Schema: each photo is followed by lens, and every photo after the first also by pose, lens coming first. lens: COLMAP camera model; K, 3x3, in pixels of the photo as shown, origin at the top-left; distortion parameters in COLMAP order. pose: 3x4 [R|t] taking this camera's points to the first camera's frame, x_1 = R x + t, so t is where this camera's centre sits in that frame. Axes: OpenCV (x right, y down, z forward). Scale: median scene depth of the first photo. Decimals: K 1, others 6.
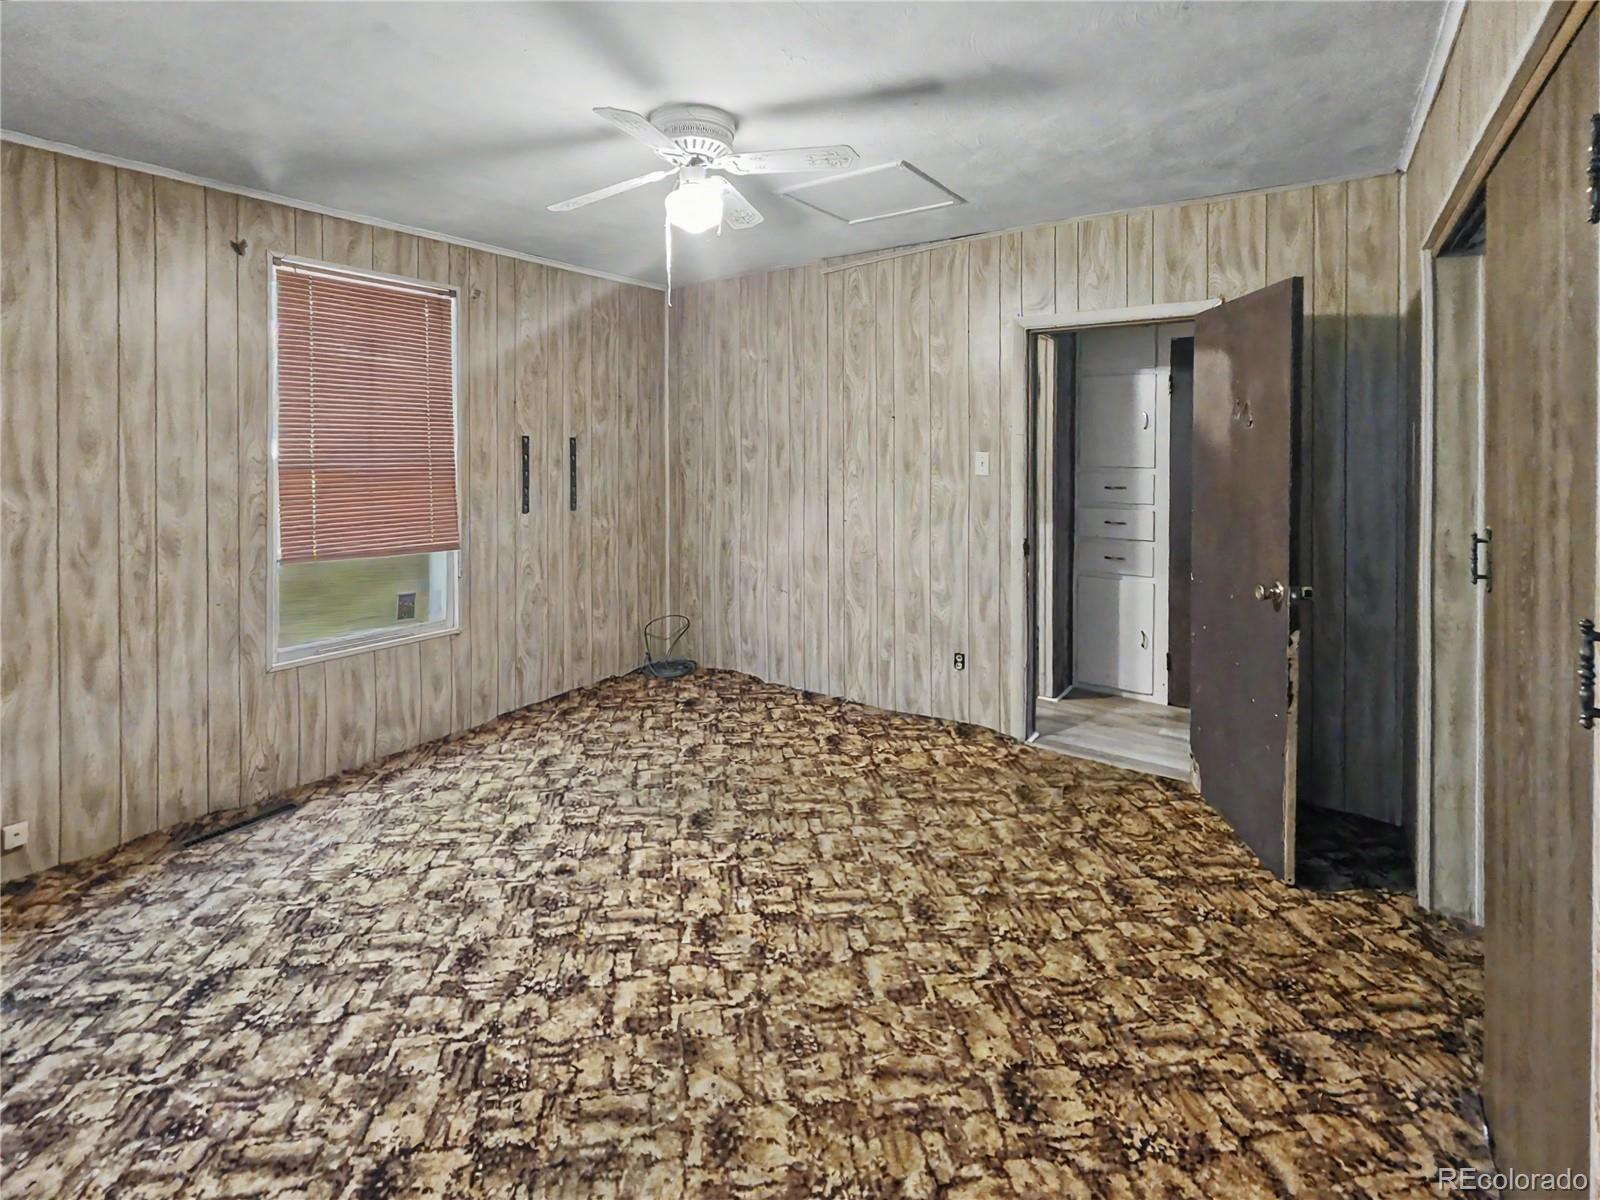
lens RADIAL K [[757.2, 0, 795.9], [0, 757.2, 452.9], [0, 0, 1]] dist [0.002590, -0.000125]
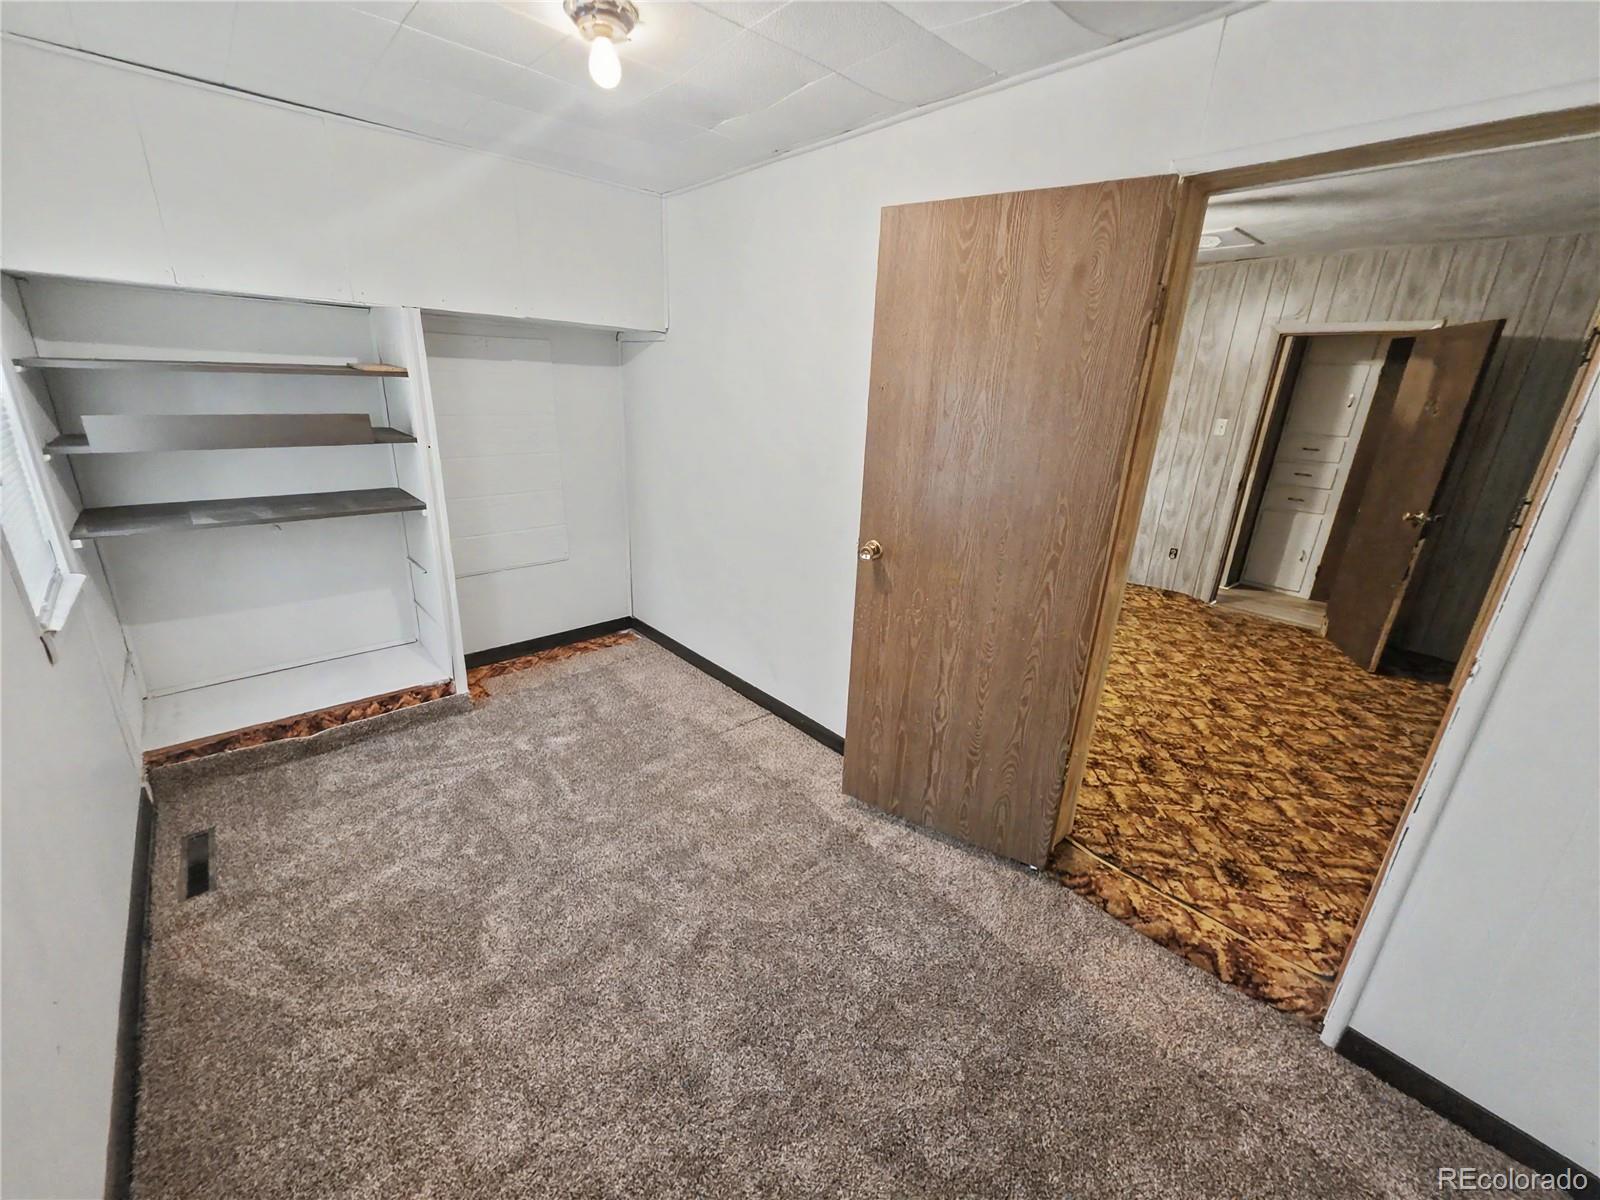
lens RADIAL K [[642.9, 0, 794.6], [0, 642.9, 602.4], [0, 0, 1]] dist [-0.003005, -0.000148]
pose [[0.972169, 0.115008, -0.204110, -0.347370], [-0.046815, 0.949009, 0.311753, -0.016341], [0.229556, -0.293521, 0.927981, -0.603062]]
